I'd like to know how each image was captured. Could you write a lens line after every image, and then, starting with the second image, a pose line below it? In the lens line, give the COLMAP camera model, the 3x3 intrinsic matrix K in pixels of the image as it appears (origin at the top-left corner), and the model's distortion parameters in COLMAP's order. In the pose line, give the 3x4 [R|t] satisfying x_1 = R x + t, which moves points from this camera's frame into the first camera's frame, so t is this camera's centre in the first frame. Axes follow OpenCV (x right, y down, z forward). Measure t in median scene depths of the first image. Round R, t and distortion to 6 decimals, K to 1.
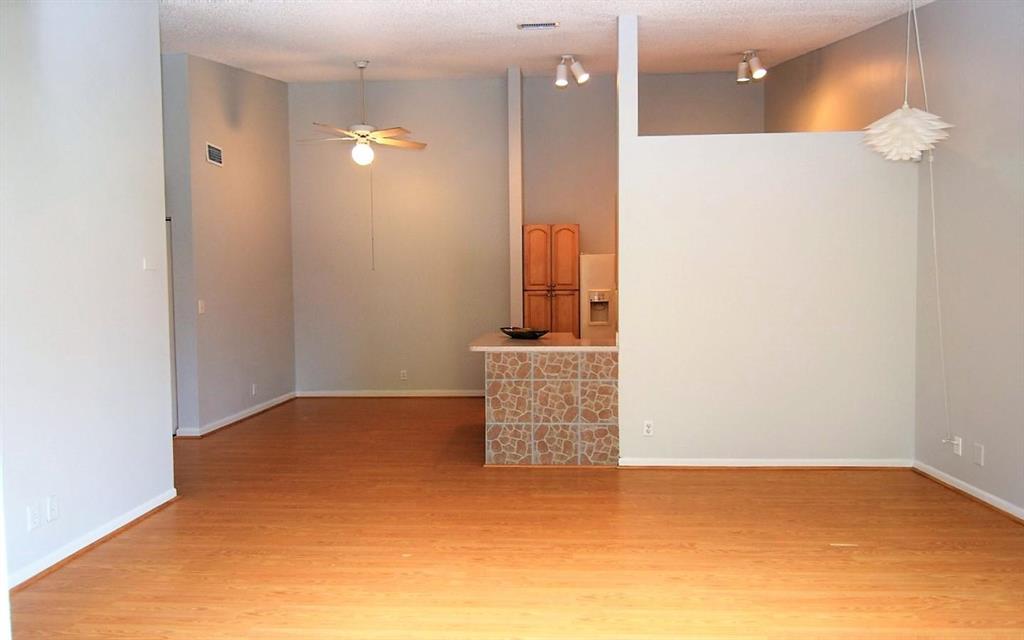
lens RADIAL K [[674.6, 0, 512.0], [0, 674.6, 320.0], [0, 0, 1]] dist [0.005610, -0.007344]
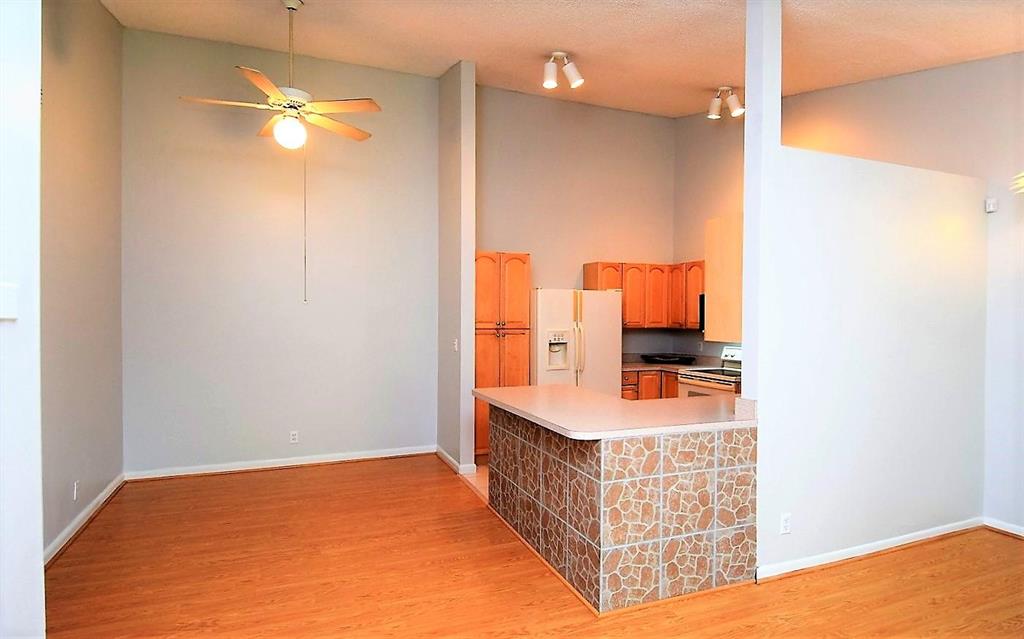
lens RADIAL K [[554.0, 0, 513.6], [0, 554.0, 322.6], [0, 0, 1]] dist [0.020117, -0.036096]
pose [[0.904254, 0.008566, 0.426908, -0.349998], [0.002502, 0.999675, -0.025358, -0.053457], [-0.426987, 0.023999, 0.903939, 0.549282]]
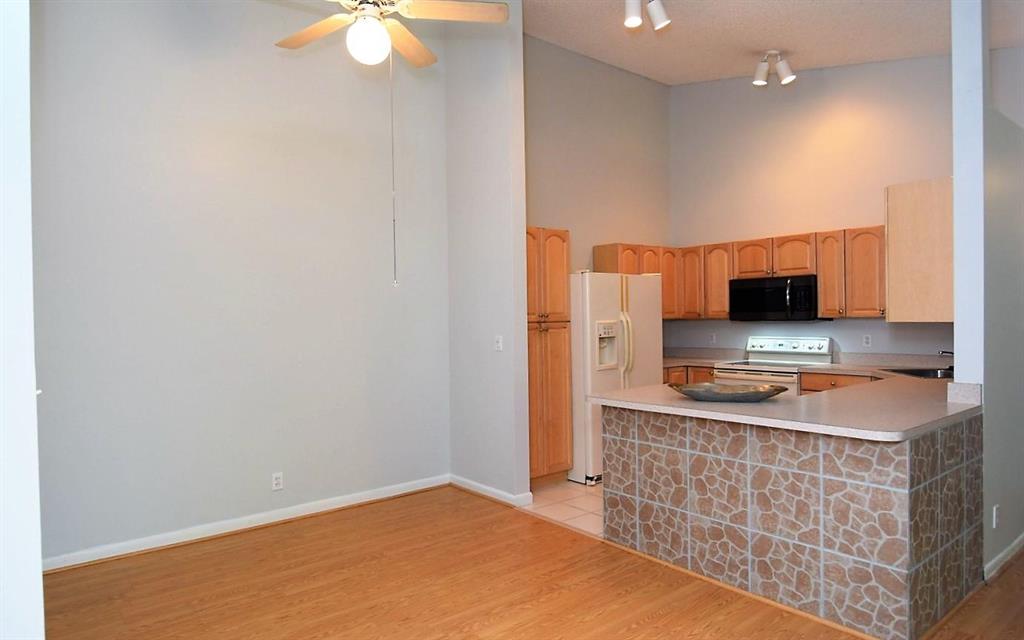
lens RADIAL K [[625.0, 0, 512.0], [0, 625.0, 320.0], [0, 0, 1]] dist [0.002652, -0.018088]
pose [[0.739743, -0.007613, 0.672846, -0.610446], [0.035872, 0.998960, -0.028137, -0.045618], [-0.671933, 0.044951, 0.739247, 0.844187]]
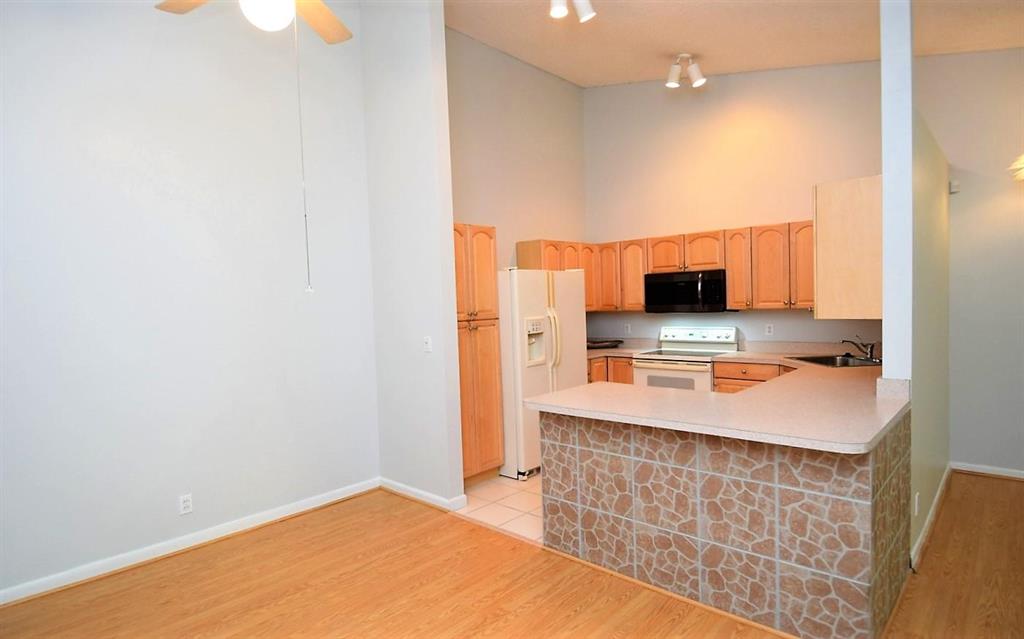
lens RADIAL K [[554.0, 0, 513.6], [0, 554.0, 322.6], [0, 0, 1]] dist [0.020117, -0.036096]
pose [[0.632376, -0.044131, 0.773404, -0.539295], [0.057730, 0.998285, 0.009760, -0.069942], [-0.772508, 0.038476, 0.633839, 0.942876]]
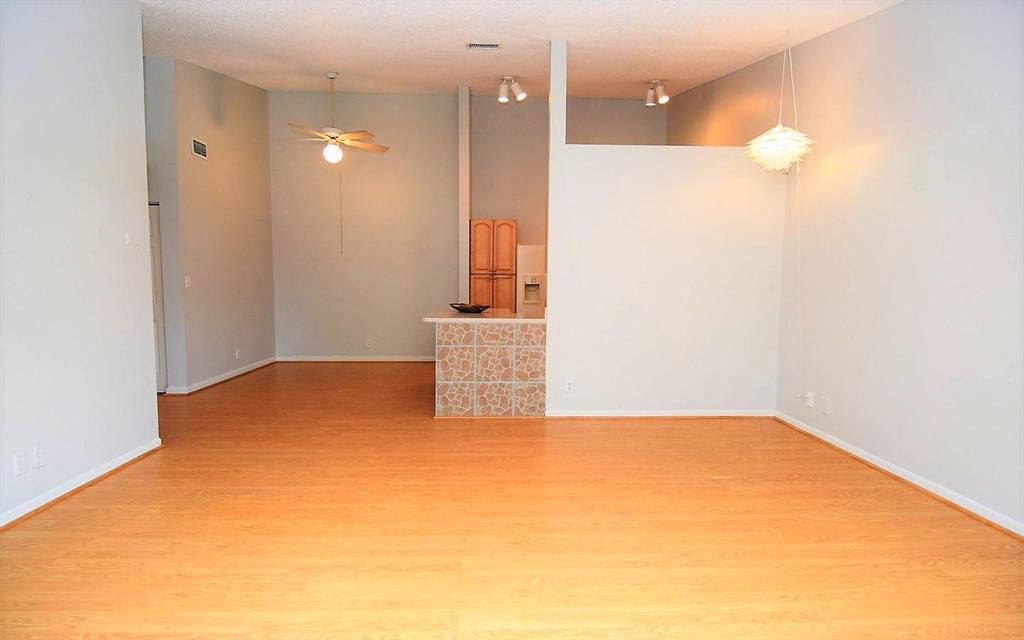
lens RADIAL K [[542.4, 0, 512.2], [0, 542.4, 322.0], [0, 0, 1]] dist [0.021779, -0.031778]
pose [[0.995784, 0.010106, 0.091172, 0.007029], [-0.013439, 0.999261, 0.036023, 0.009989], [-0.090740, -0.037096, 0.995183, 0.032200]]
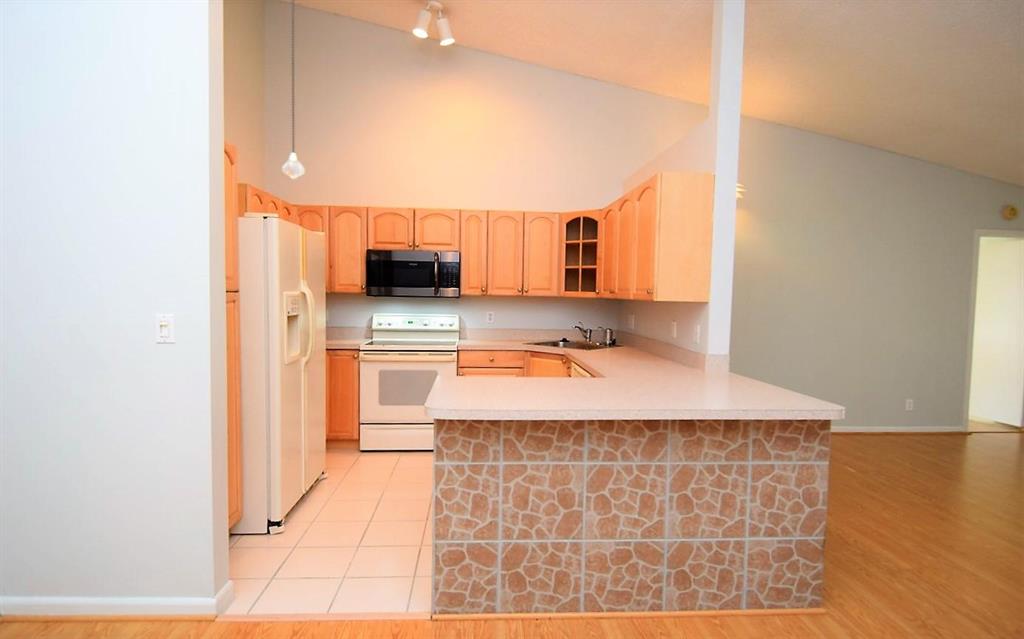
lens RADIAL K [[562.7, 0, 512.8], [0, 562.7, 324.1], [0, 0, 1]] dist [0.020834, -0.037430]
pose [[-0.122178, -0.048017, 0.991346, -0.476374], [0.022381, 0.998442, 0.051118, -0.058611], [-0.992256, 0.028433, -0.120913, 1.327363]]
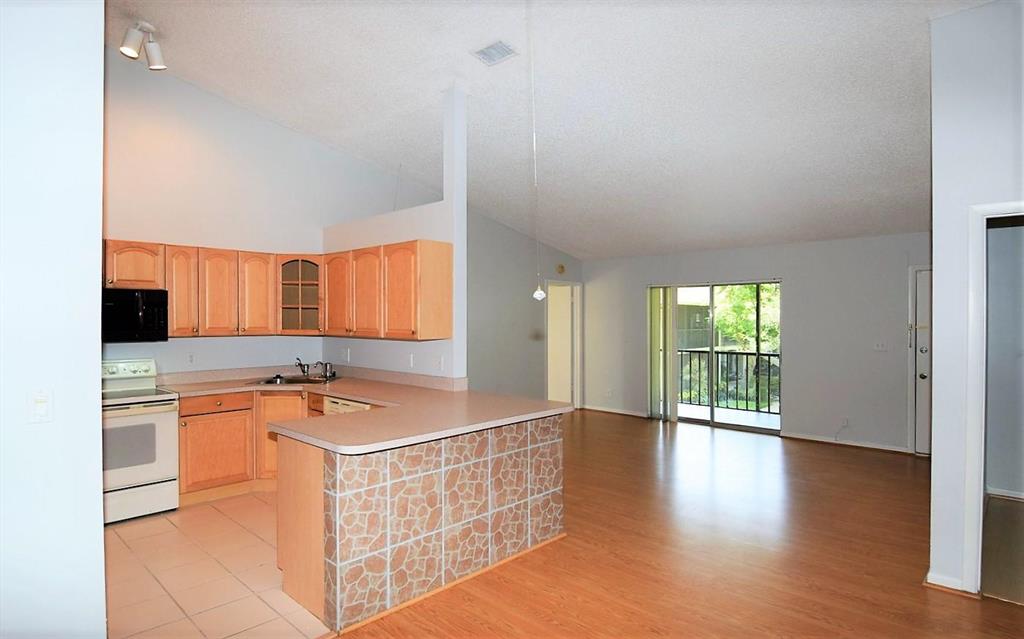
lens RADIAL K [[554.0, 0, 513.6], [0, 554.0, 322.6], [0, 0, 1]] dist [0.020117, -0.036096]
pose [[-0.762427, 0.003993, 0.647061, -0.478345], [0.031932, 0.998995, 0.031460, -0.095069], [-0.646285, 0.044648, -0.761789, 1.618800]]
